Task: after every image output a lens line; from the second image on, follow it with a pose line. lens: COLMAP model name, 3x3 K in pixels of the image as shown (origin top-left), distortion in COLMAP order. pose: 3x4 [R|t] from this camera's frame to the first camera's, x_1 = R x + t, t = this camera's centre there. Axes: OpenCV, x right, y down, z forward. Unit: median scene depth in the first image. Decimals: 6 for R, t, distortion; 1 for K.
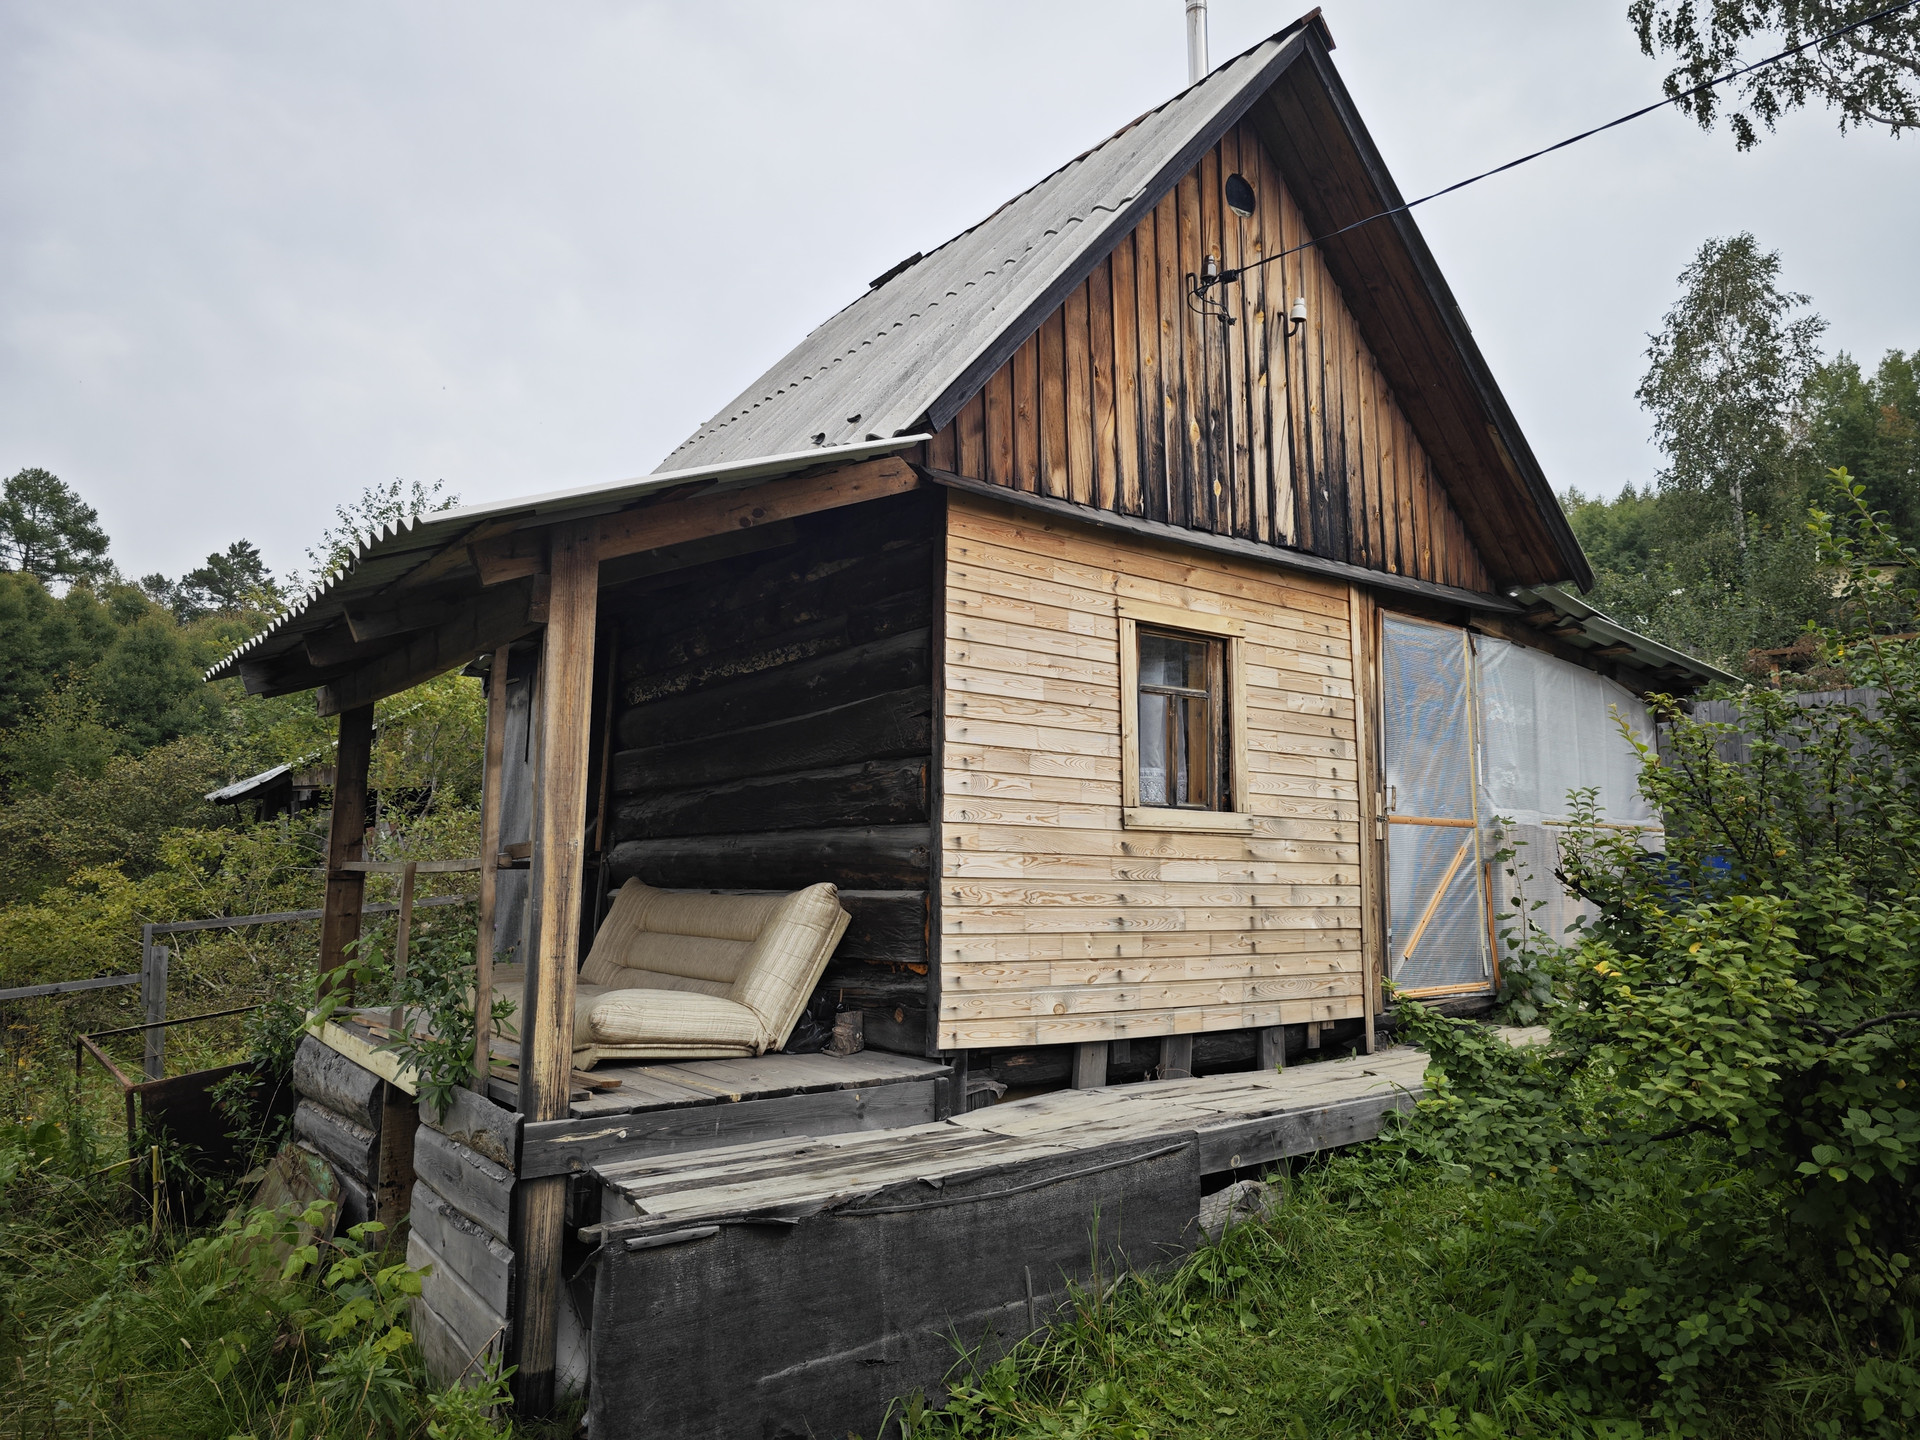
lens RADIAL K [[1284.0, 0, 996.5], [0, 1284.0, 681.3], [0, 0, 1]] dist [0.030809, -0.013154]
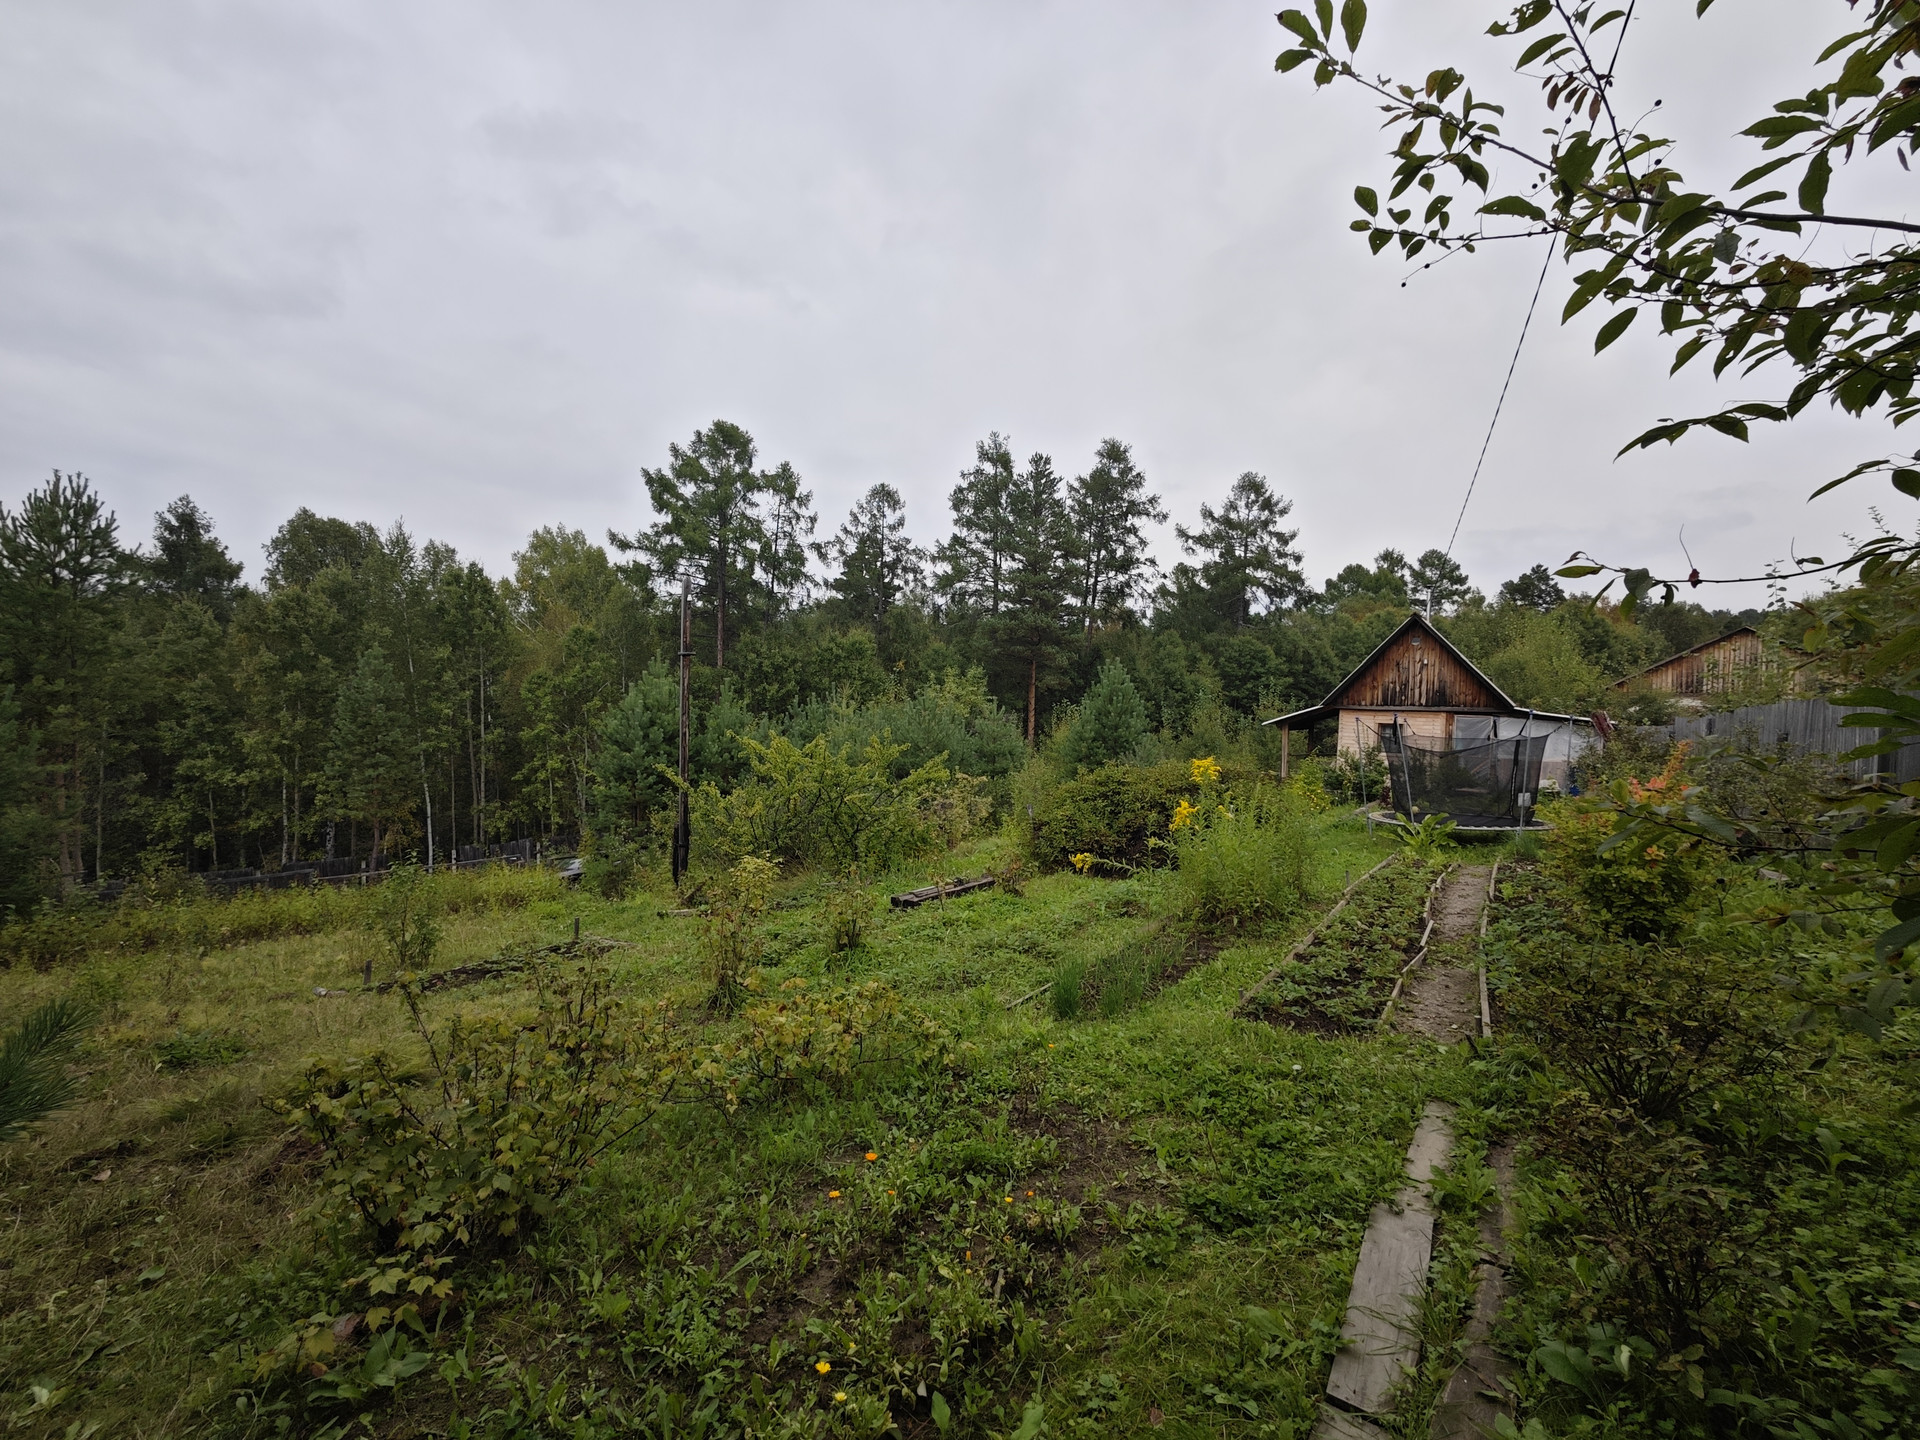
lens RADIAL K [[801.6, 0, 965.3], [0, 801.6, 718.5], [0, 0, 1]] dist [0.004315, 0.000111]
pose [[0.337276, 0.011860, -0.941331, 2.908820], [0.101342, 0.993653, 0.048830, -0.433830], [0.935935, -0.111865, 0.333934, -2.067384]]
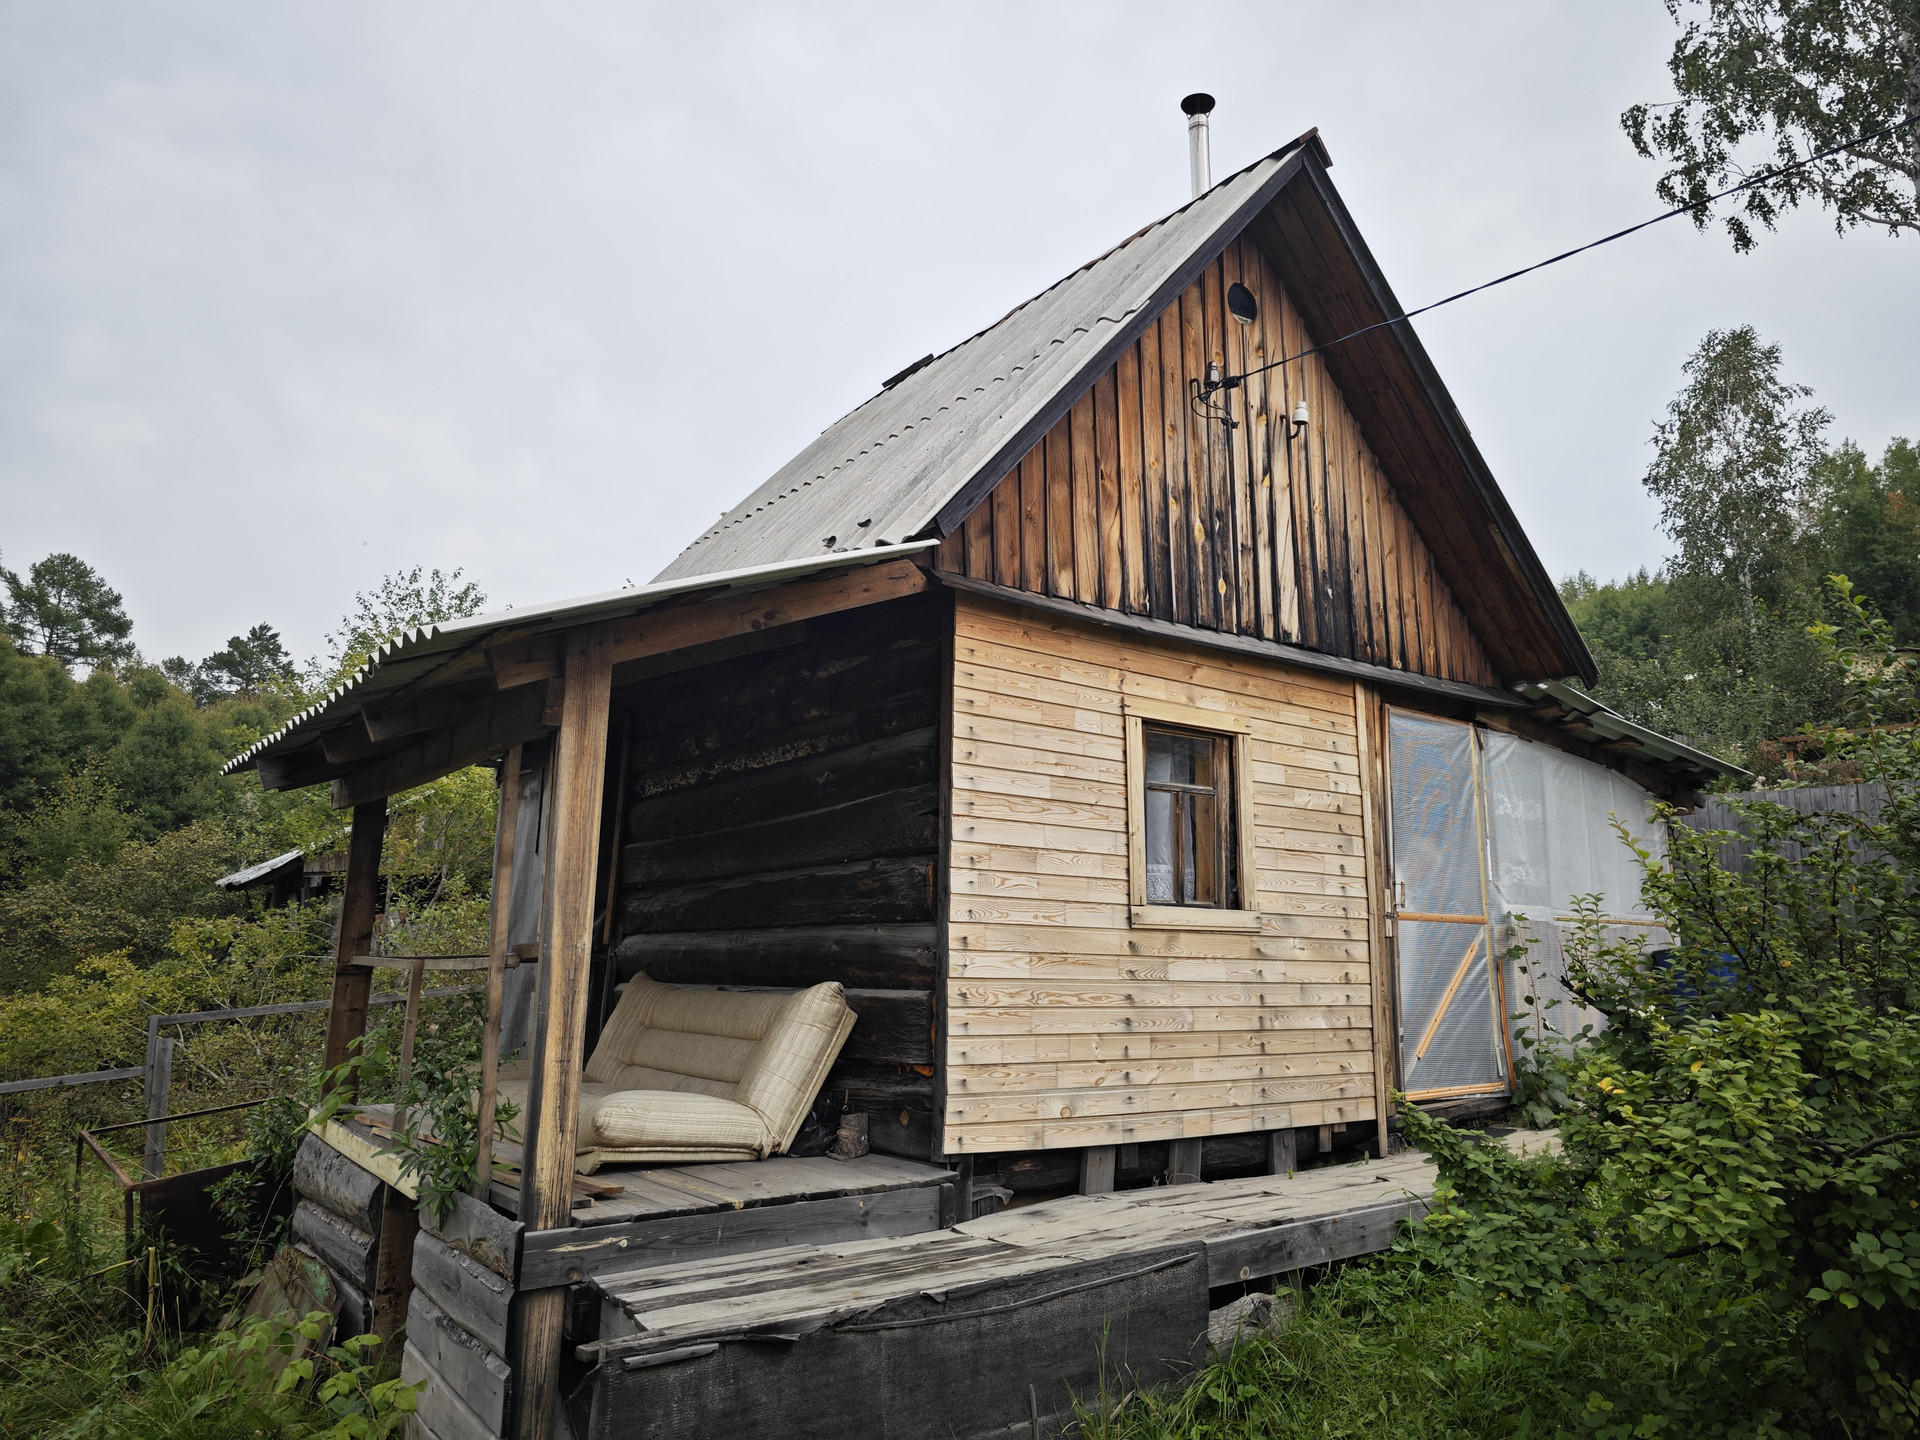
lens RADIAL K [[1284.0, 0, 997.6], [0, 1284.0, 682.2], [0, 0, 1]] dist [0.030809, -0.013154]
pose [[0.999960, 0.001372, -0.008825, 0.003522], [-0.001926, 0.998005, -0.063100, -0.010656], [0.008721, 0.063115, 0.997968, -0.008916]]
